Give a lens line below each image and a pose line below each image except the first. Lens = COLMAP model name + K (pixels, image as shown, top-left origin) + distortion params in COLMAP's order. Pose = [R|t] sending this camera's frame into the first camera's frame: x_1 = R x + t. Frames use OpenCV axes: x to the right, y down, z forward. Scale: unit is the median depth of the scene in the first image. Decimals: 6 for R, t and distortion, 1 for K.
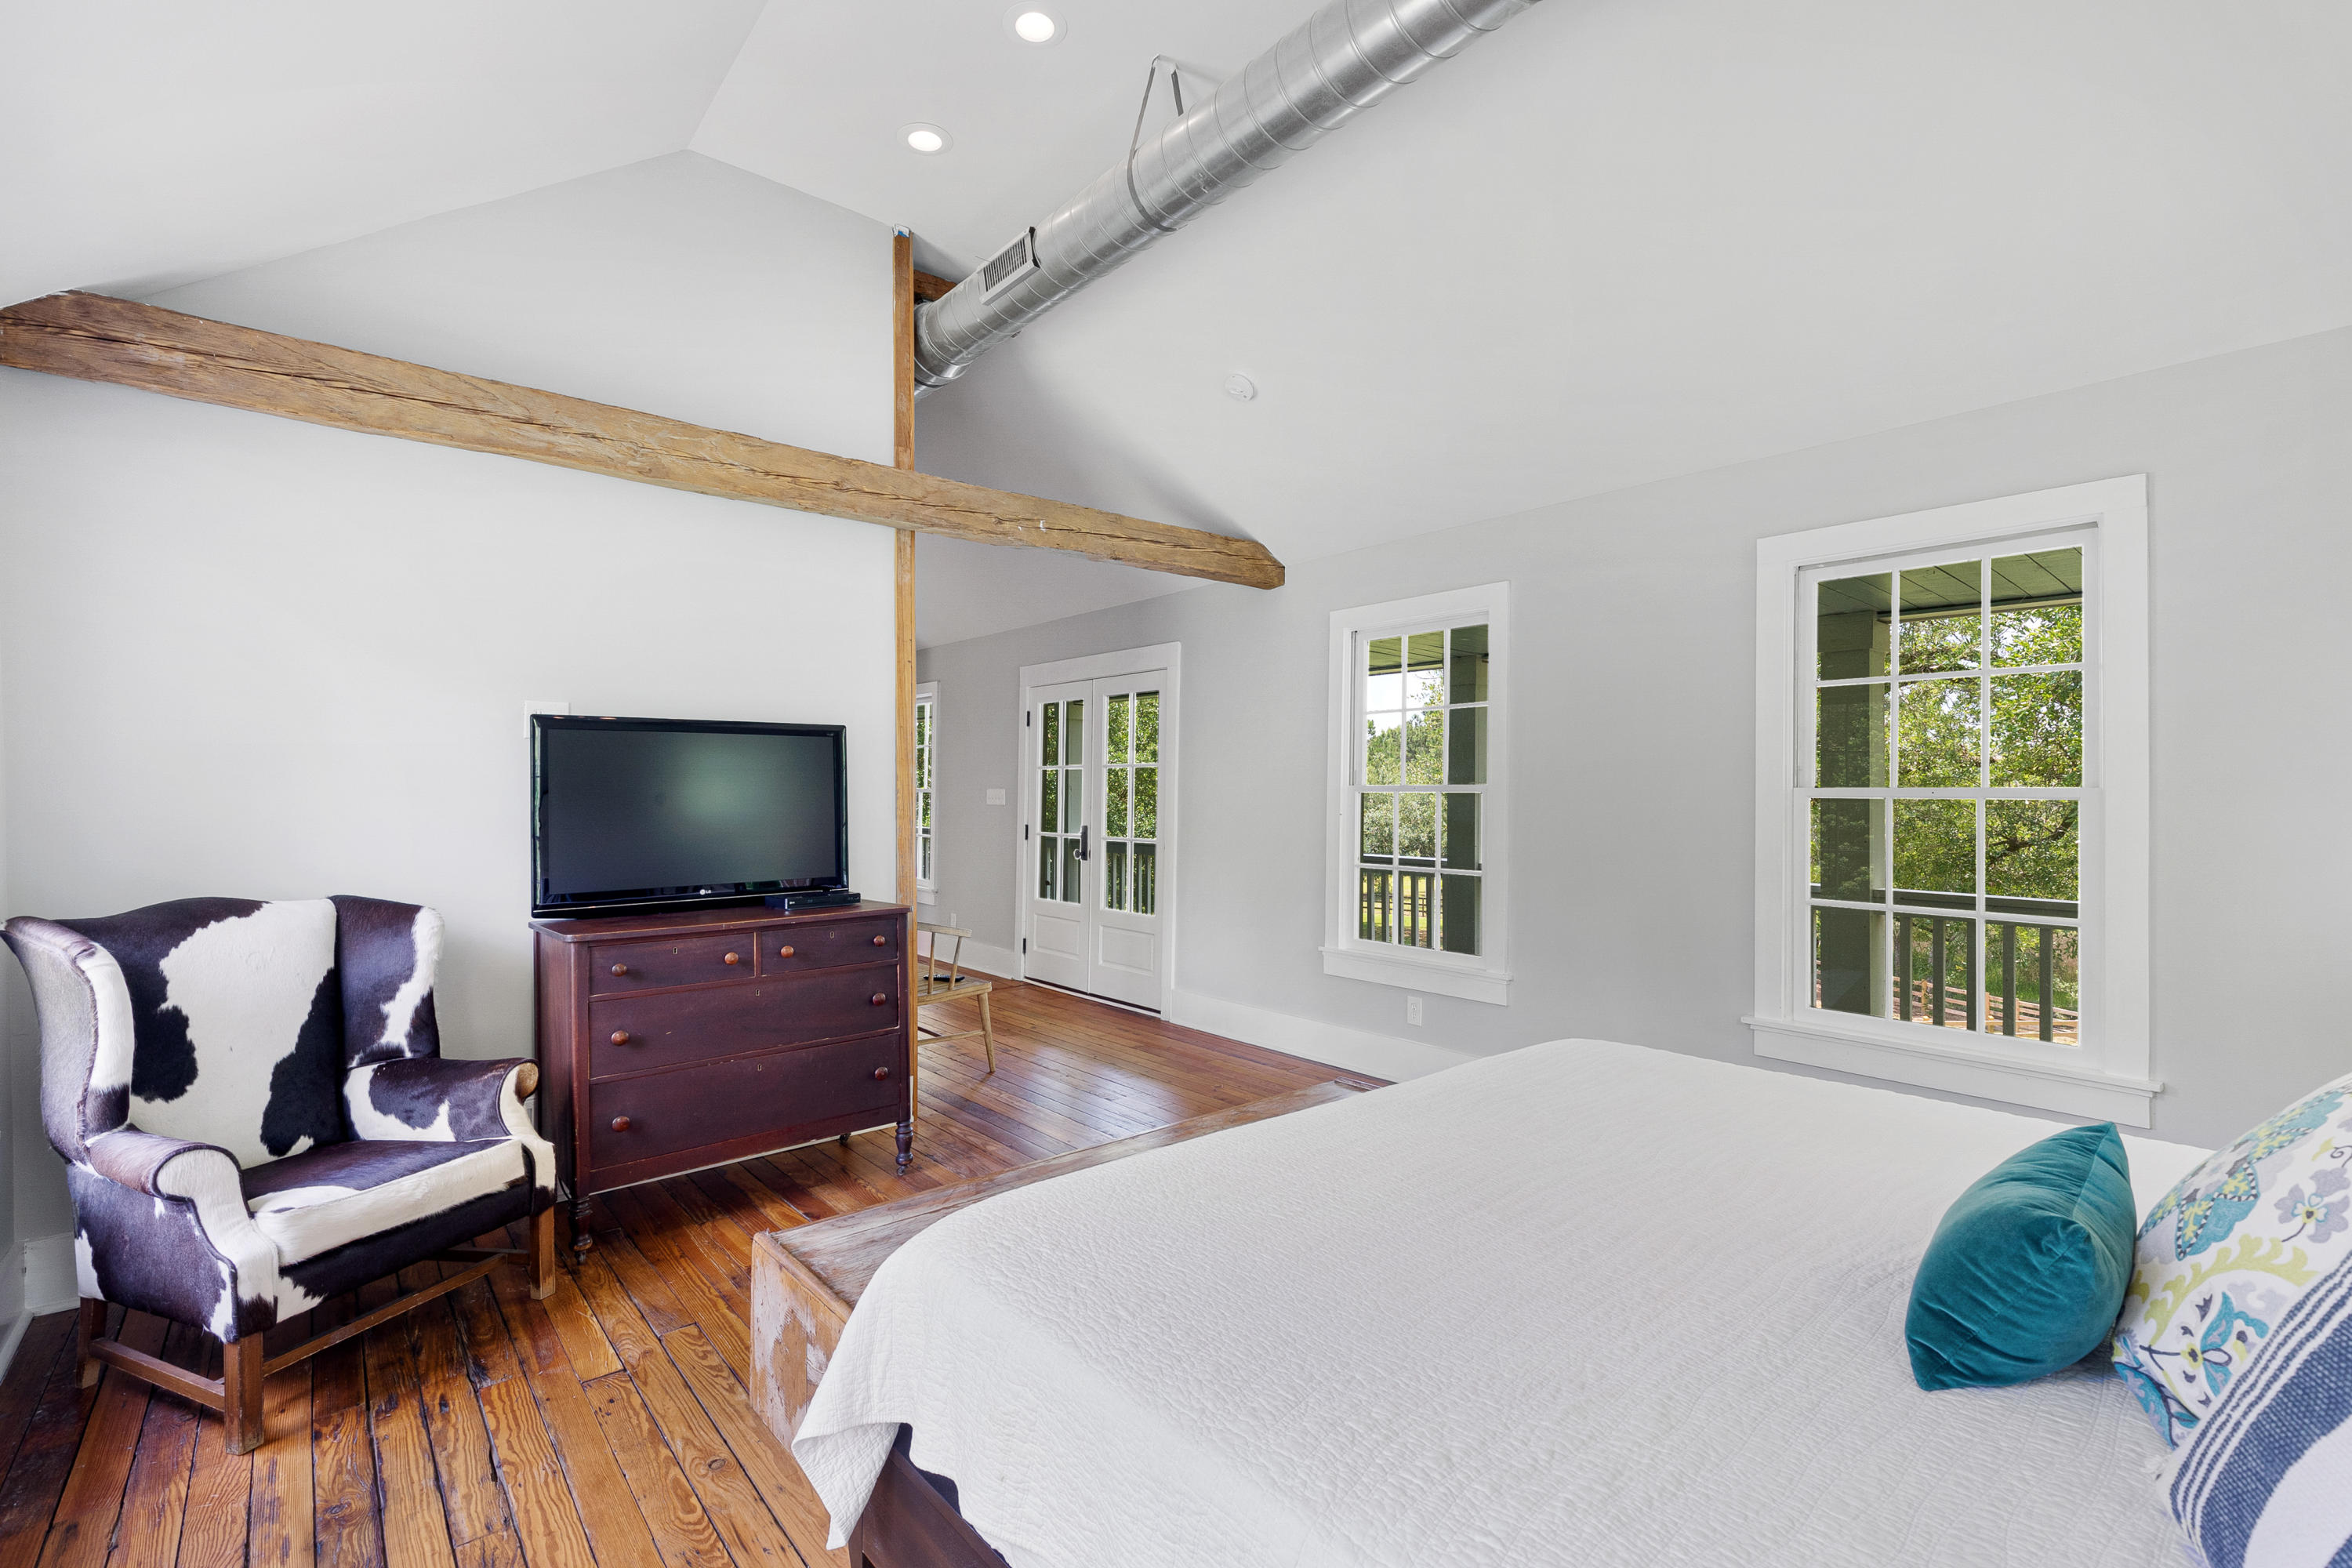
lens RADIAL K [[1043.6, 0, 1190.9], [0, 1043.6, 792.1], [0, 0, 1]] dist [0.001495, 0.000528]
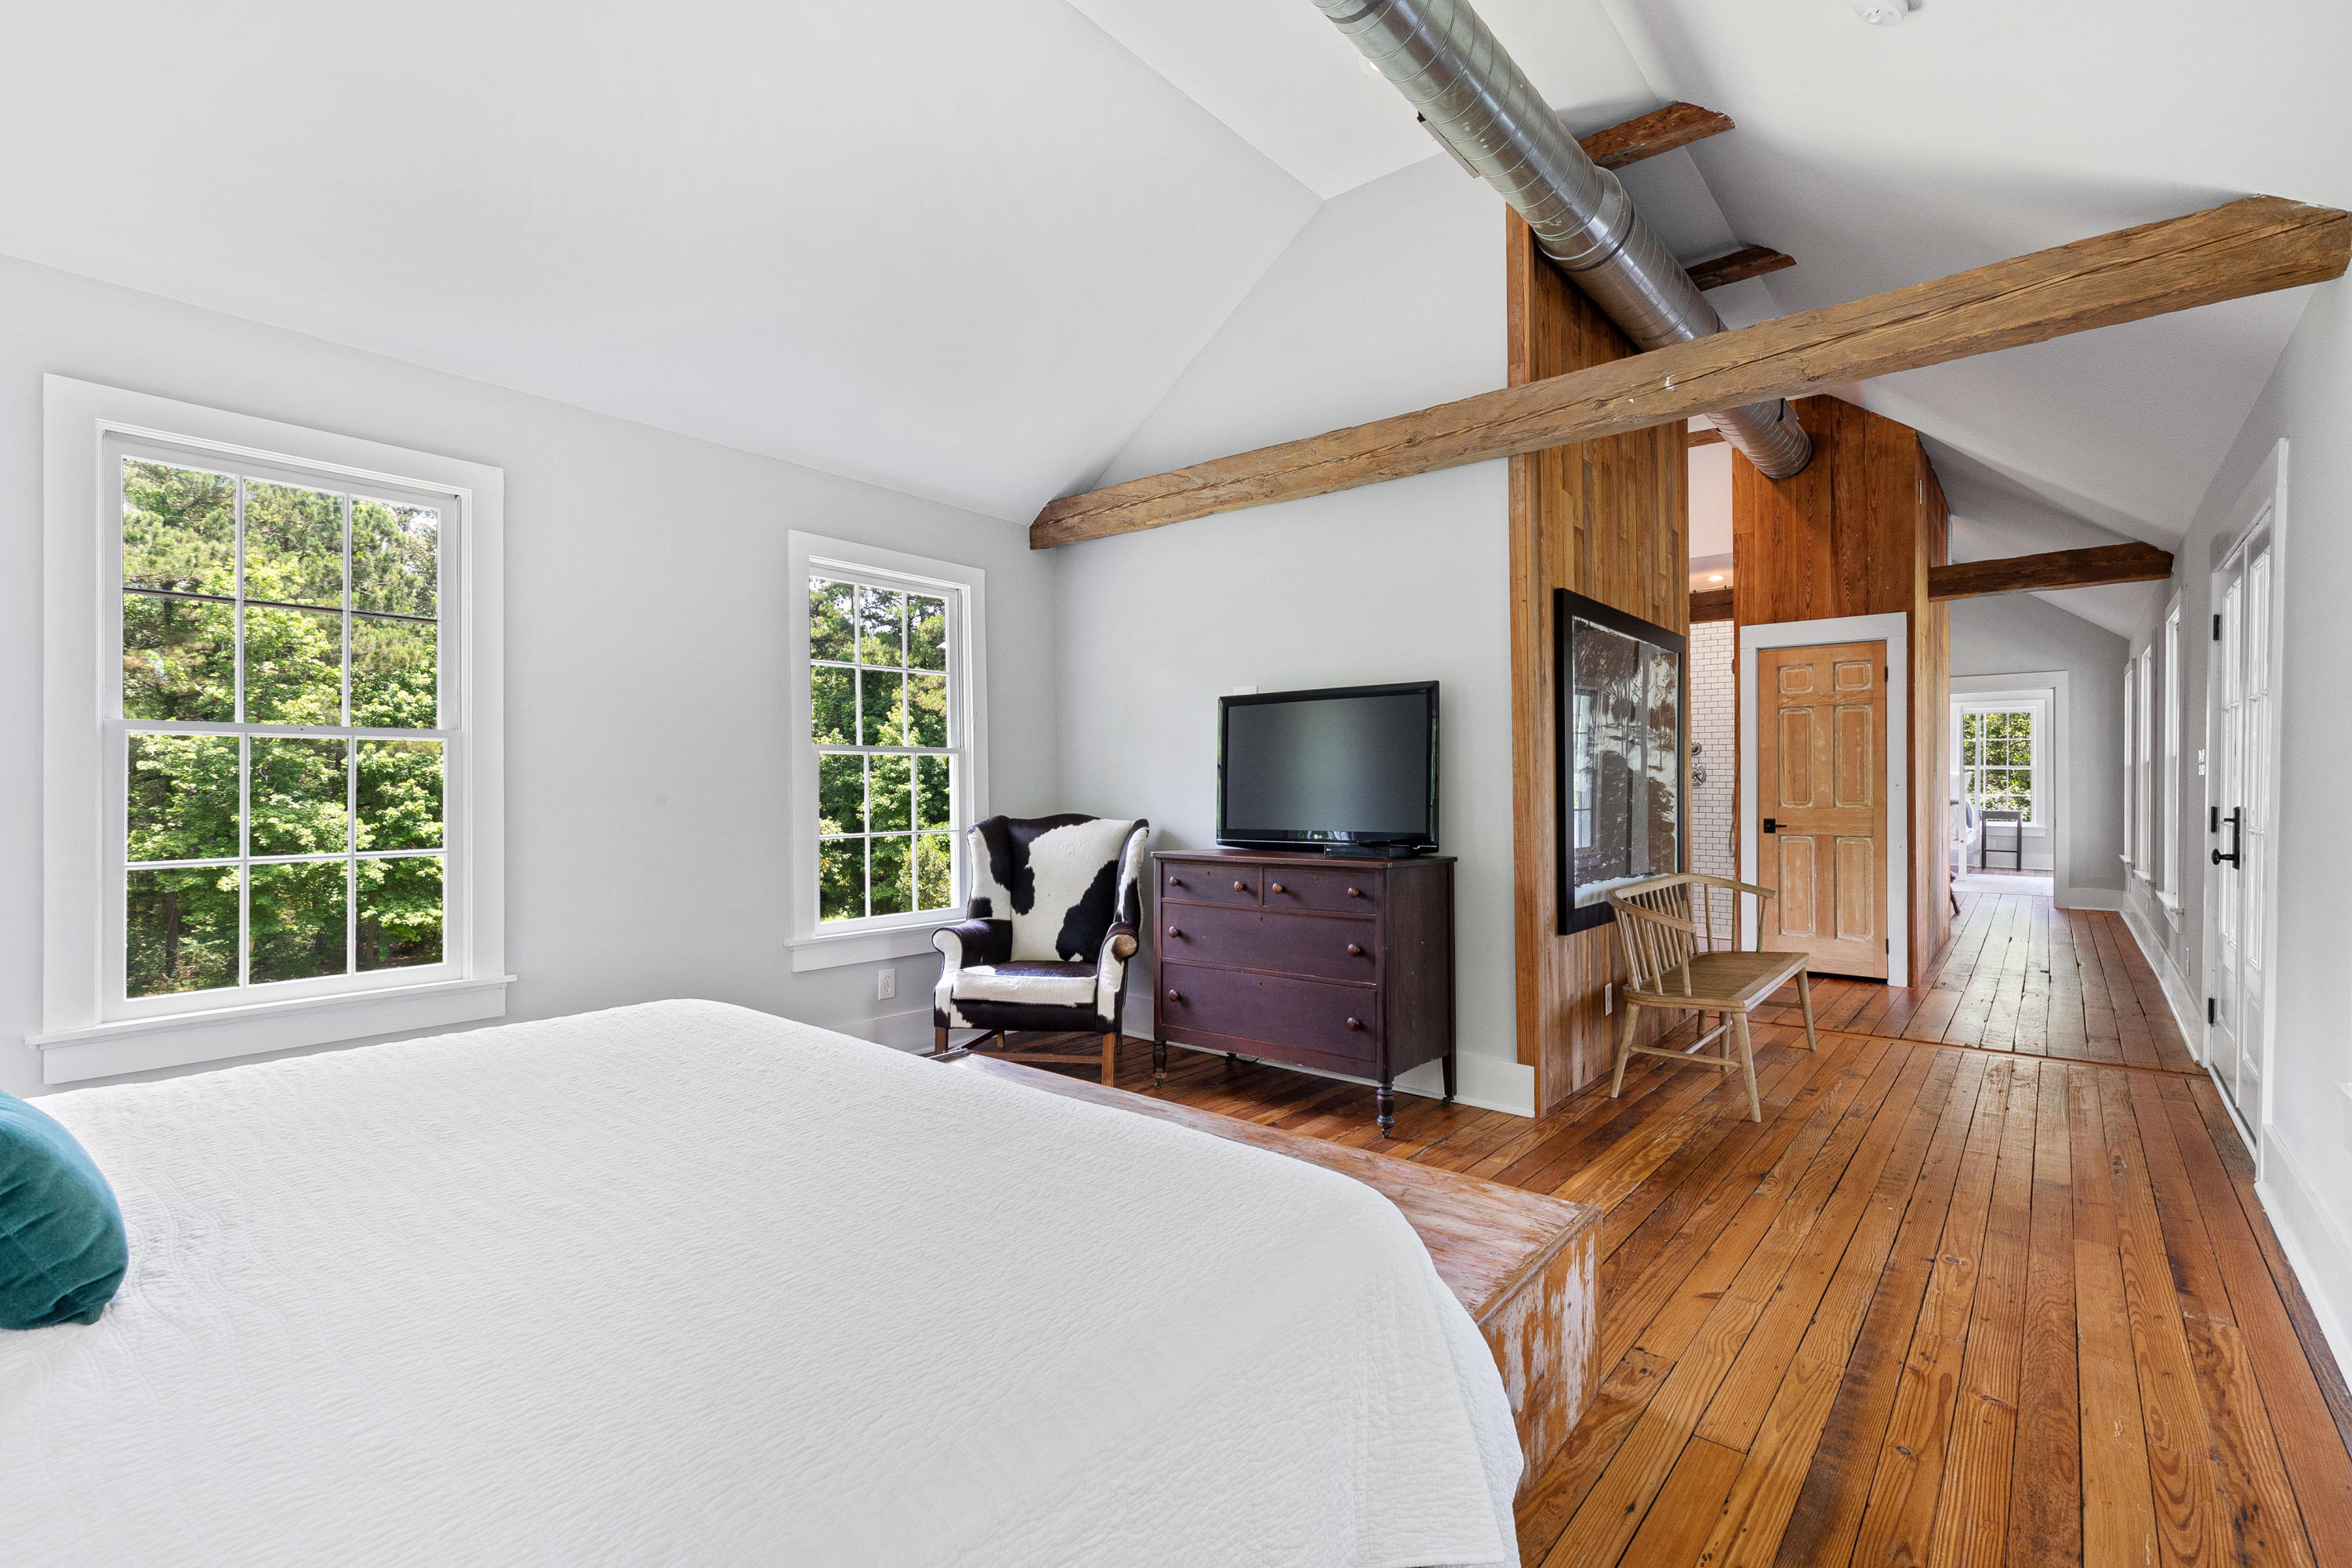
lens RADIAL K [[1043.6, 0, 1174.0], [0, 1043.6, 782.0], [0, 0, 1]] dist [0.001495, 0.000528]
pose [[0.172180, 0.001805, -0.985064, 0.691246], [0.003268, 0.999992, 0.002403, 0.033606], [0.985060, -0.003633, 0.172173, 0.679916]]
